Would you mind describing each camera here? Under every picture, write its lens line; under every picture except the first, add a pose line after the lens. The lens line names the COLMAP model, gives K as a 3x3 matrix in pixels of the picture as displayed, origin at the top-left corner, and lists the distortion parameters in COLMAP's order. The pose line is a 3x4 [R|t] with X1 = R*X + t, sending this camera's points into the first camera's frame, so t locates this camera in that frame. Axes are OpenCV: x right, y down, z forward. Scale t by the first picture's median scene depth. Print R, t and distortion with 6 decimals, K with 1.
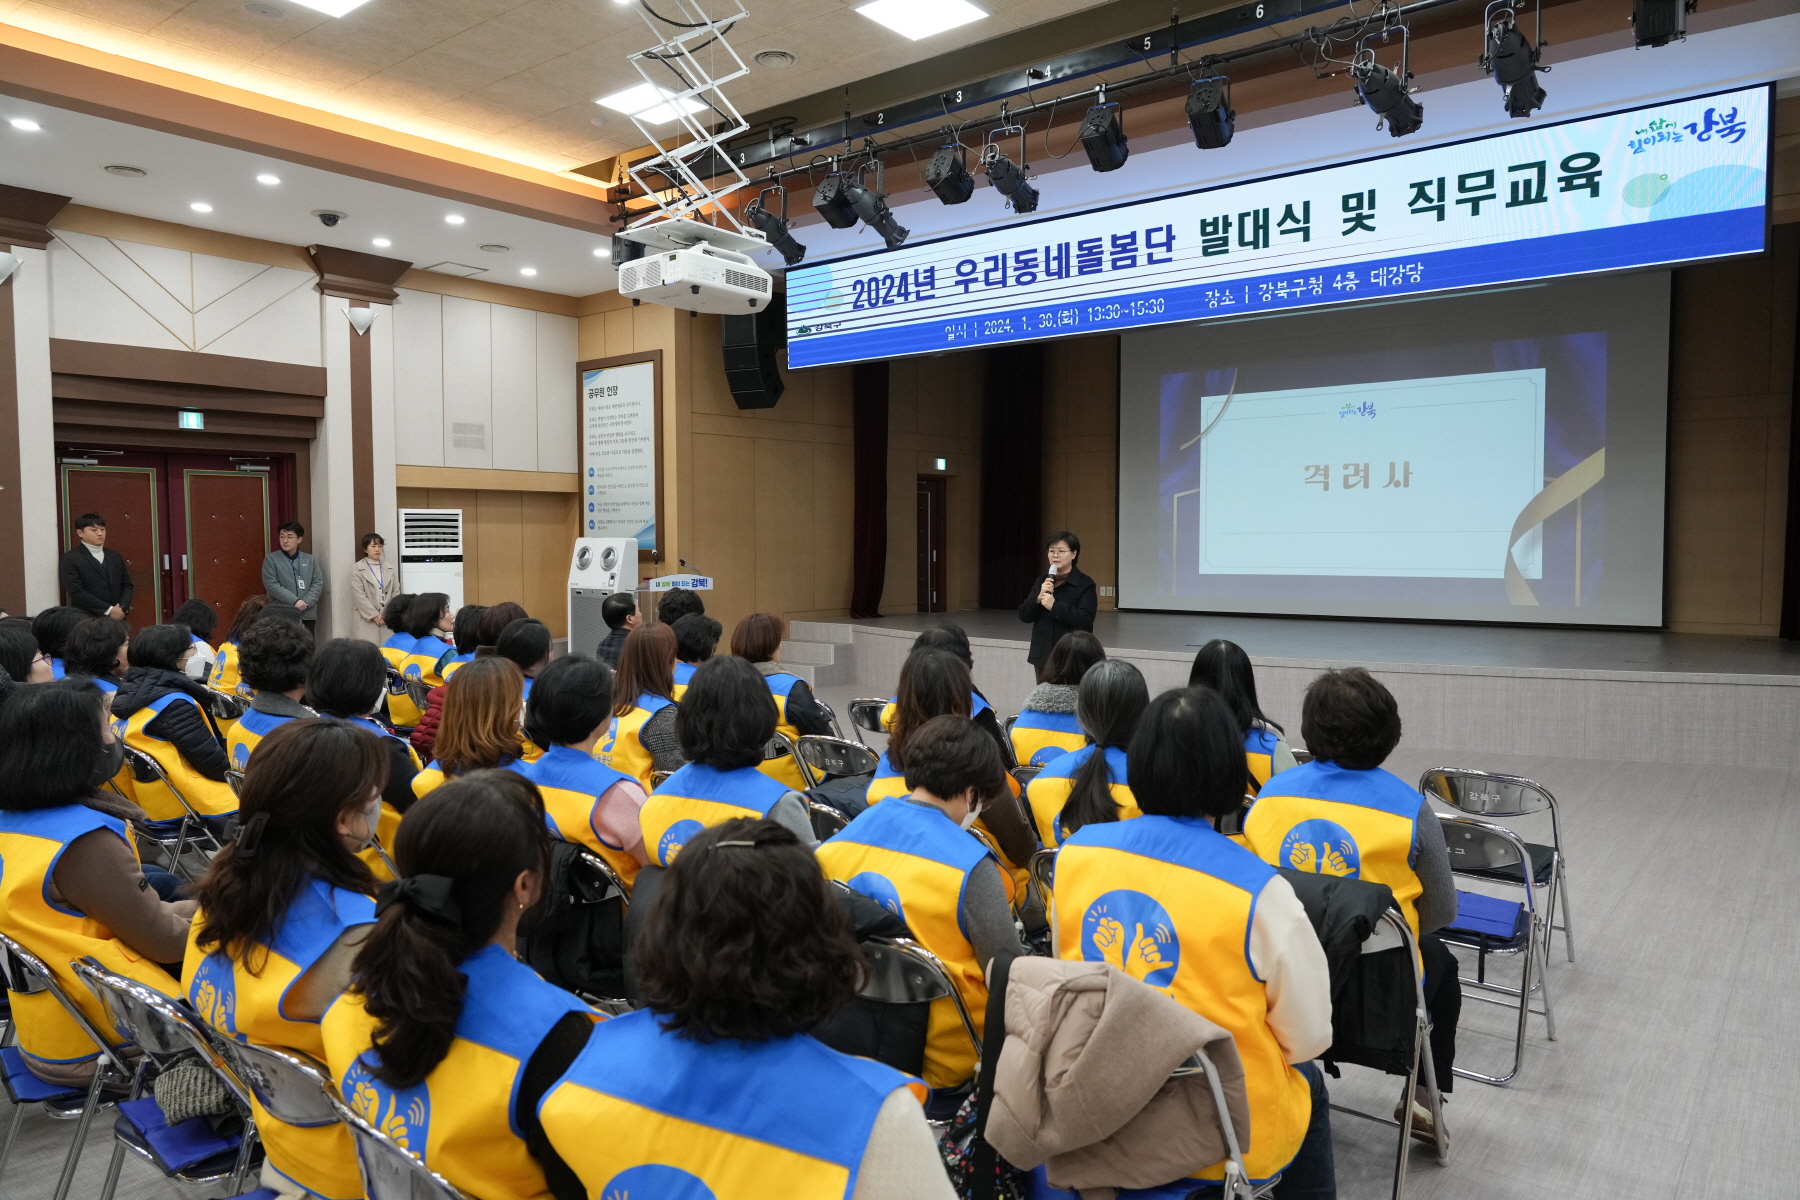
lens RADIAL K [[1191.4, 0, 908.1], [0, 1191.4, 599.2], [0, 0, 1]] dist [-0.028422, 0.018864]
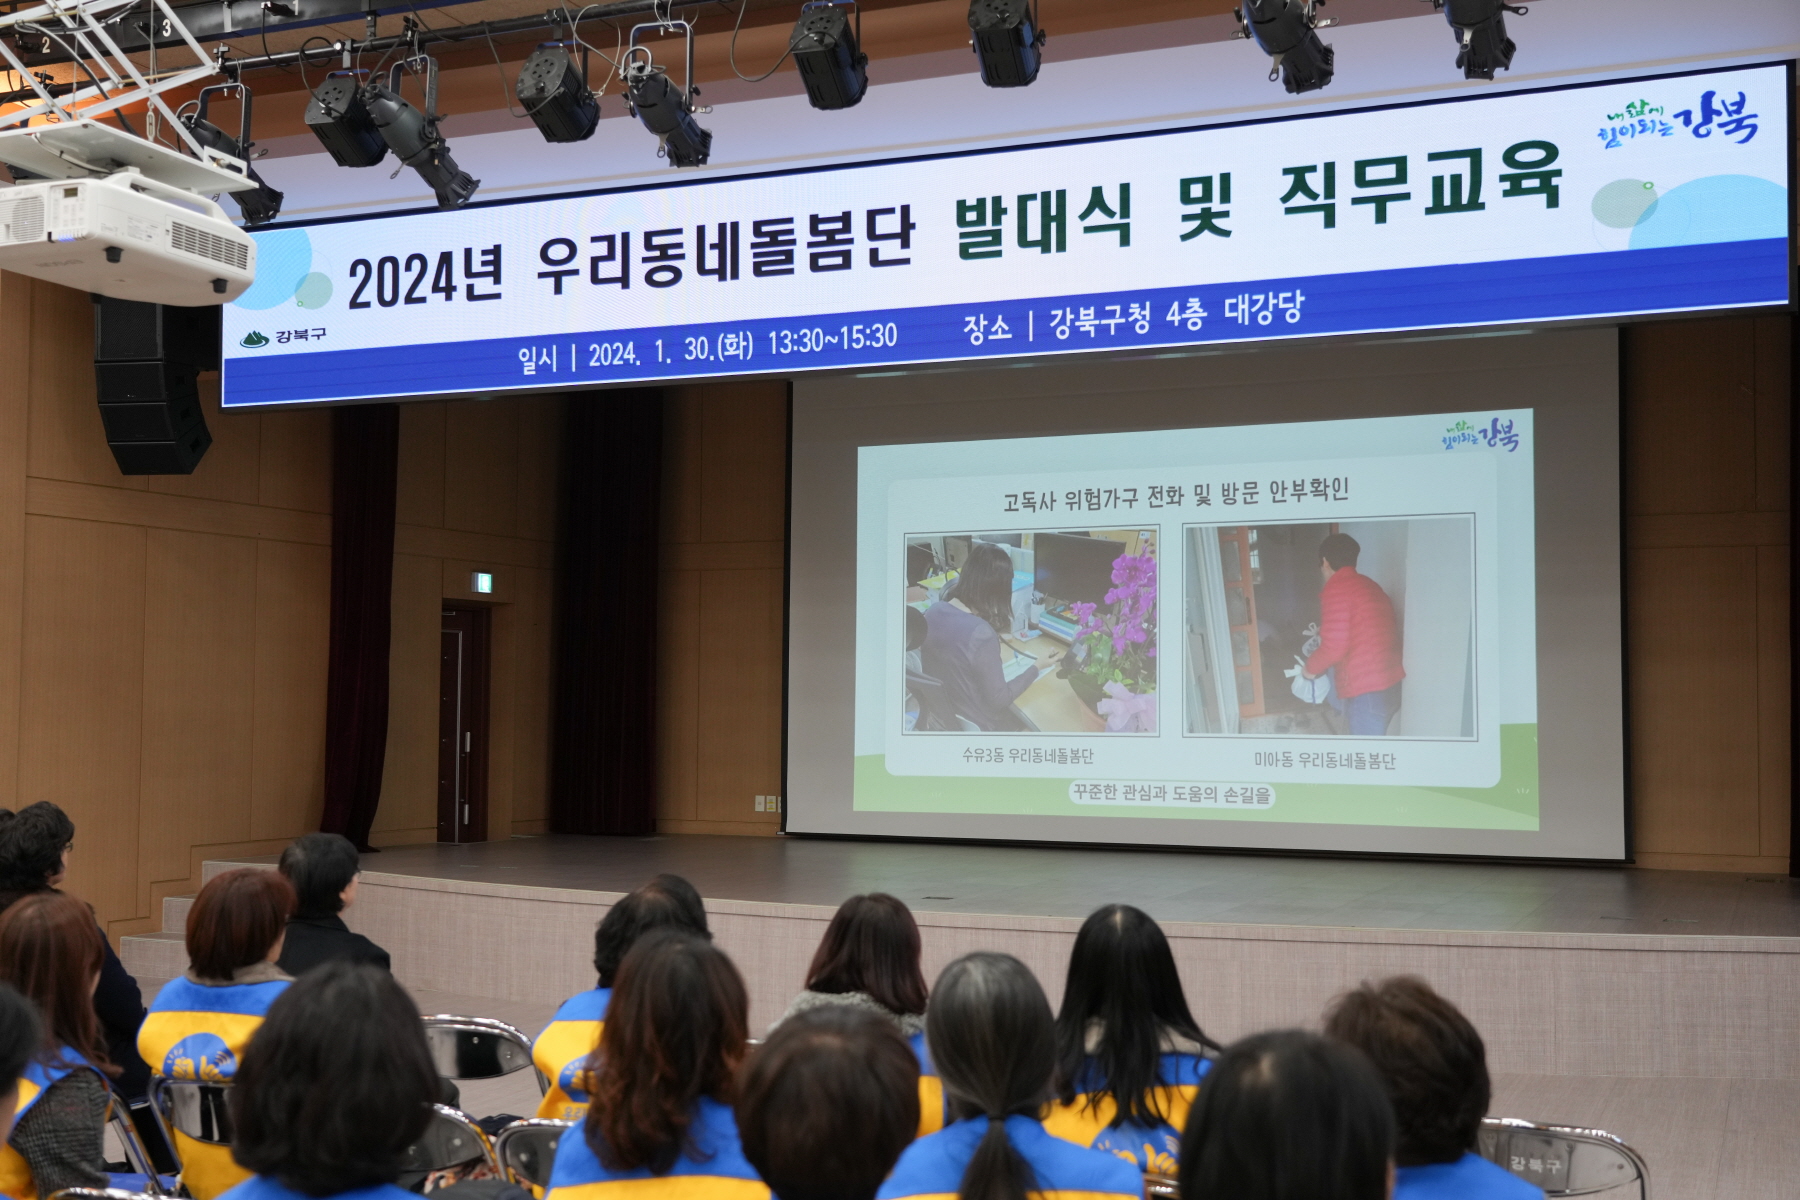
lens RADIAL K [[2001.5, 0, 907.4], [0, 2001.5, 608.8], [0, 0, 1]] dist [0.032173, 0.000000]
pose [[0.966440, 0.023174, 0.255844, -0.043342], [0.002731, 0.994940, -0.100436, -0.006011], [-0.256877, 0.097764, 0.961487, 0.033176]]
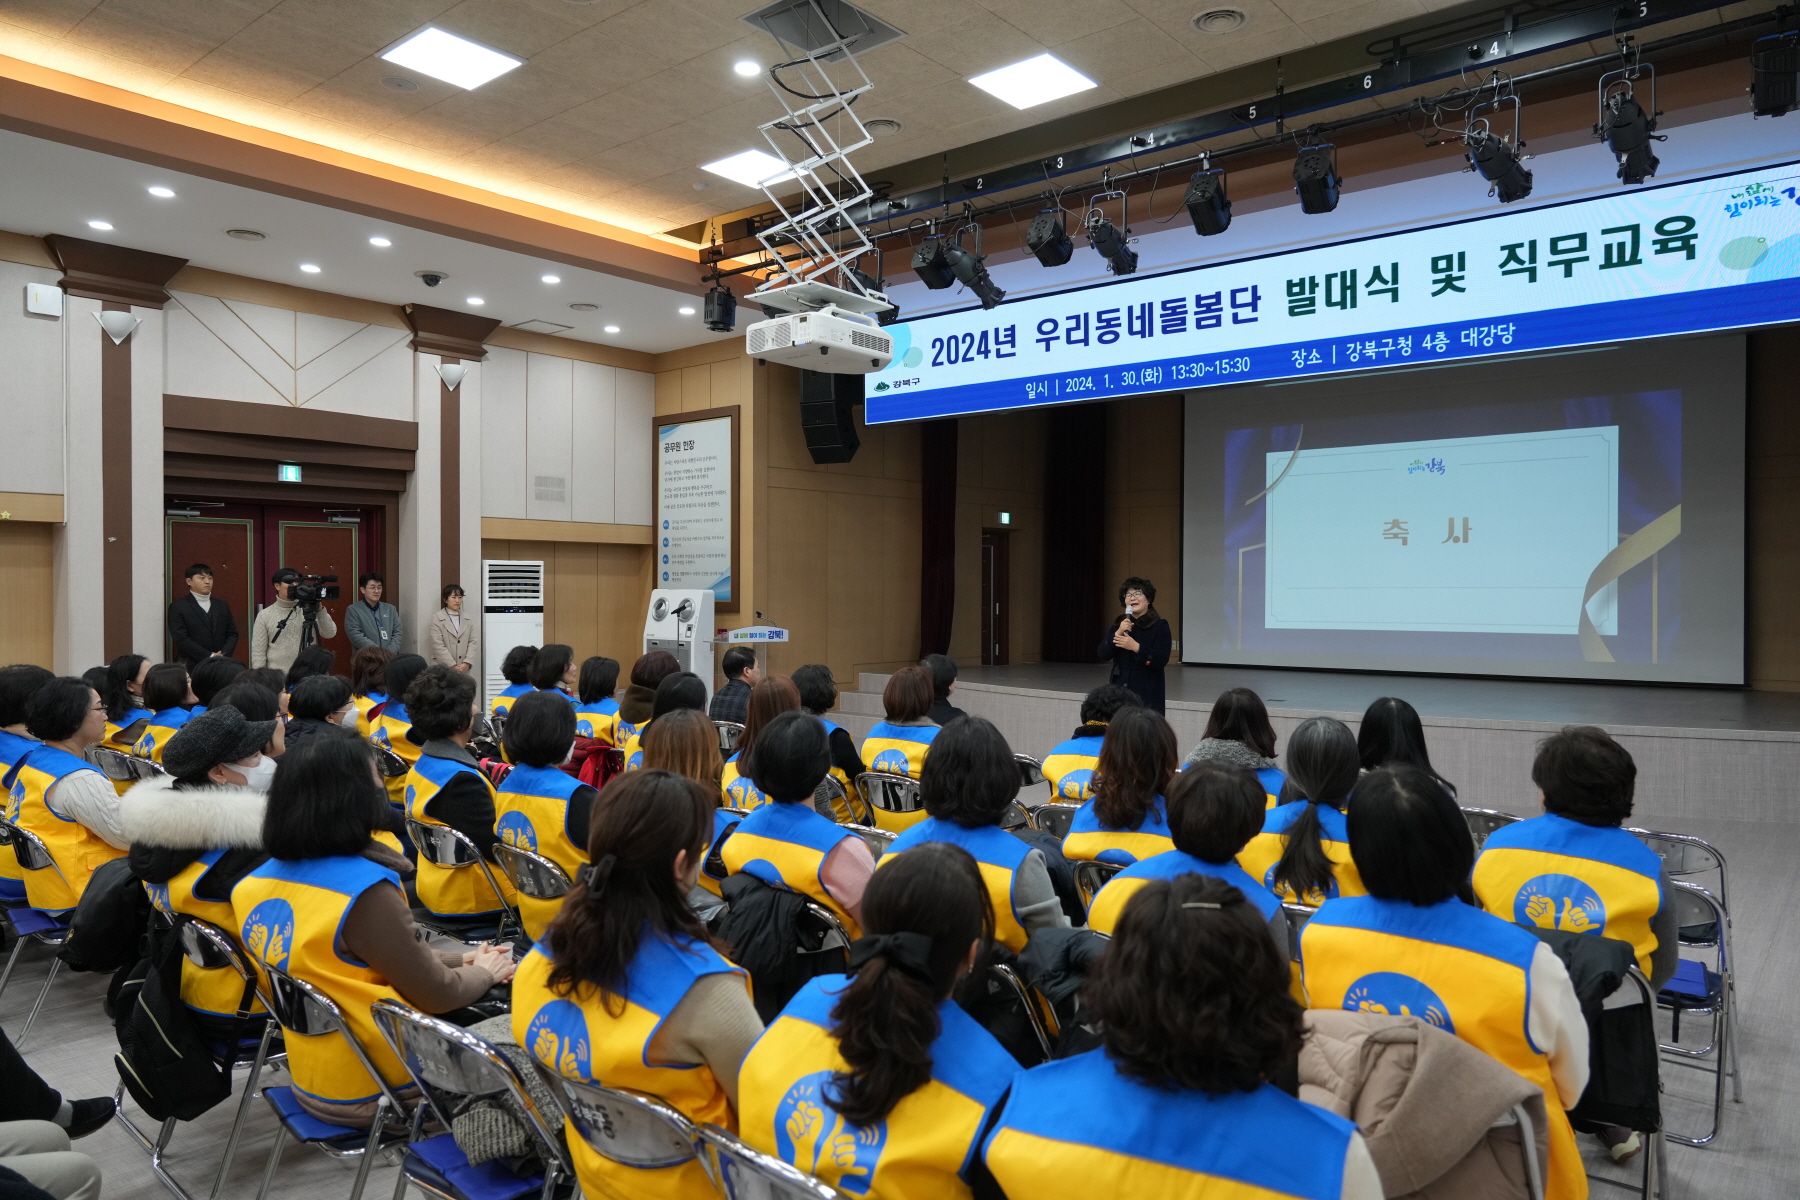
lens RADIAL K [[1191.4, 0, 912.9], [0, 1191.4, 602.4], [0, 0, 1]] dist [-0.028422, 0.018864]
pose [[0.999768, 0.005146, -0.020897, -0.056902], [-0.005988, 0.999165, -0.040419, -0.001721], [0.020672, 0.040535, 0.998964, -0.011240]]
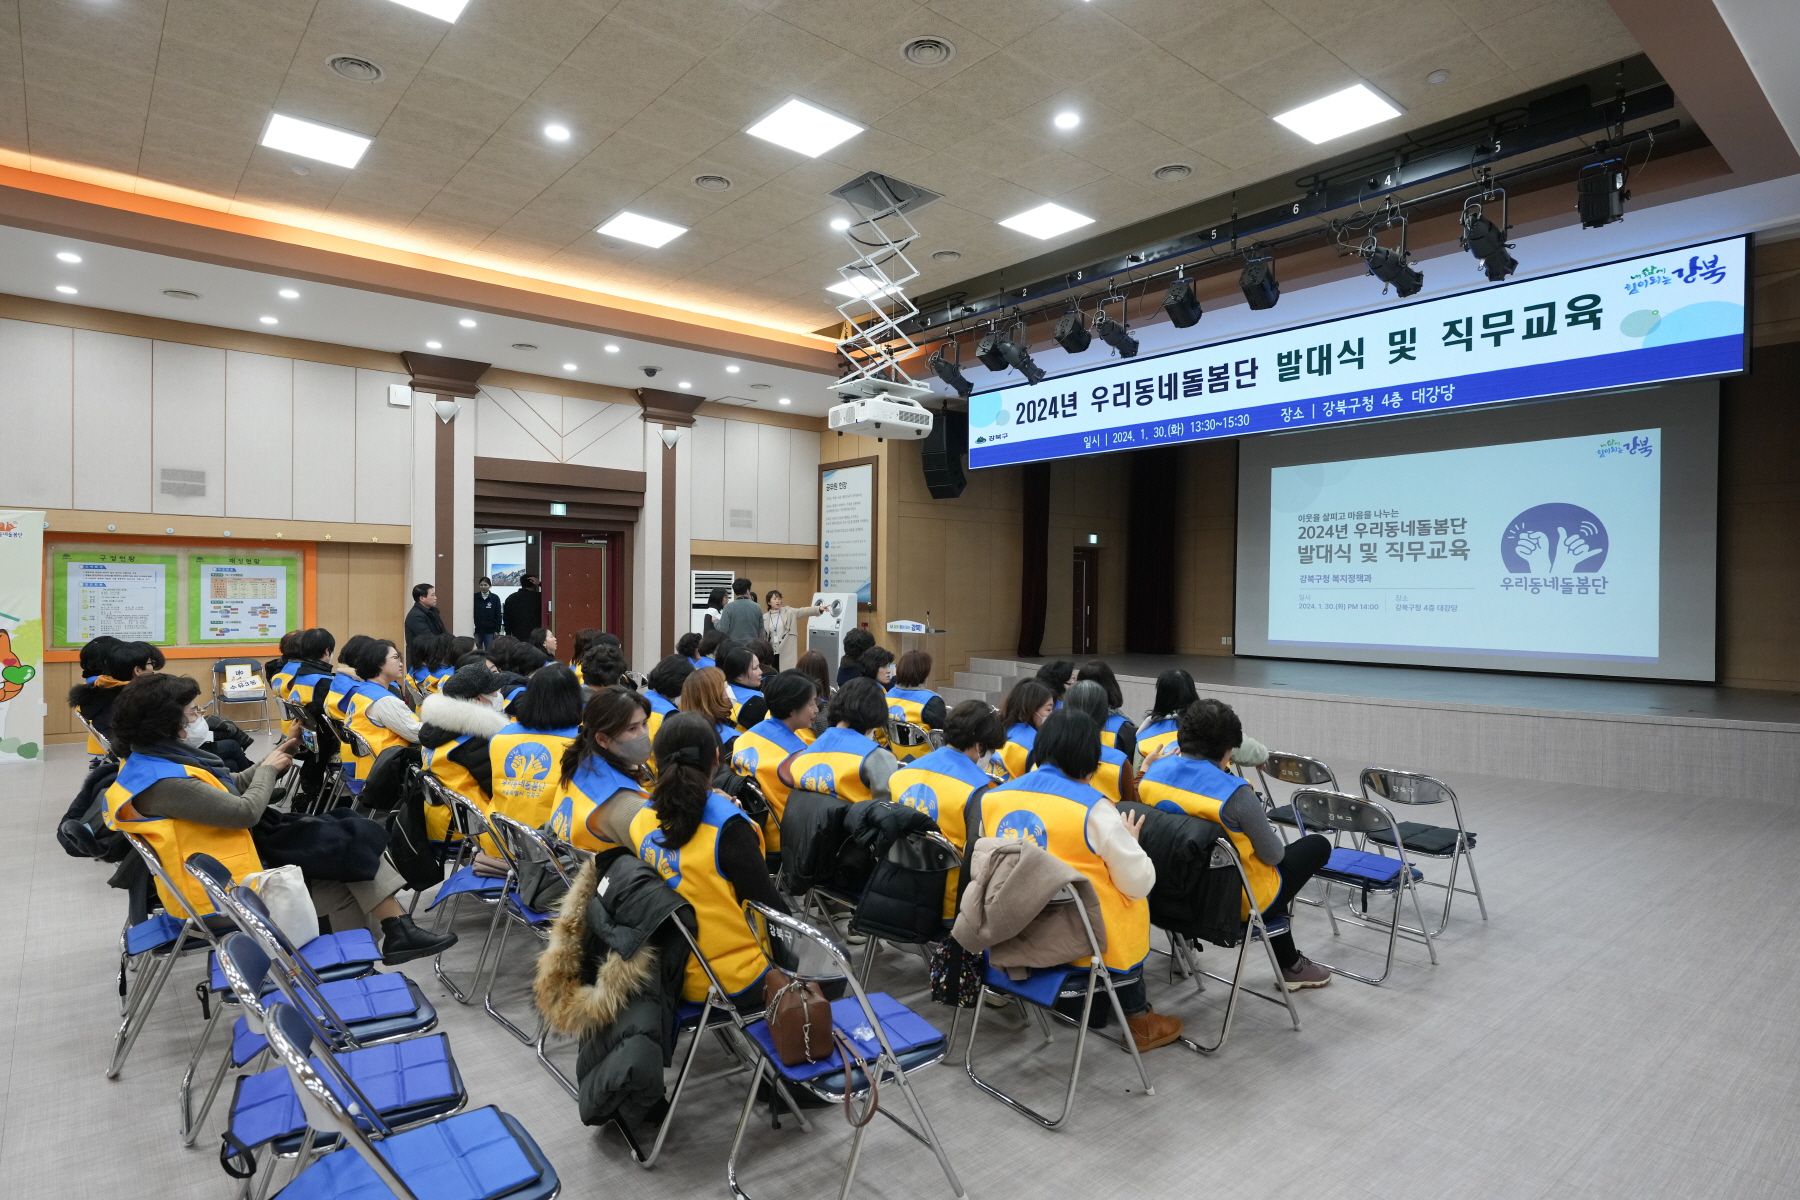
lens RADIAL K [[965.1, 0, 906.3], [0, 965.1, 602.0], [0, 0, 1]] dist [-0.008703, 0.005355]
pose [[0.981142, 0.014940, -0.192711, 0.062373], [-0.023305, 0.998878, -0.041218, 0.003759], [0.191879, 0.044932, 0.980389, -0.107560]]
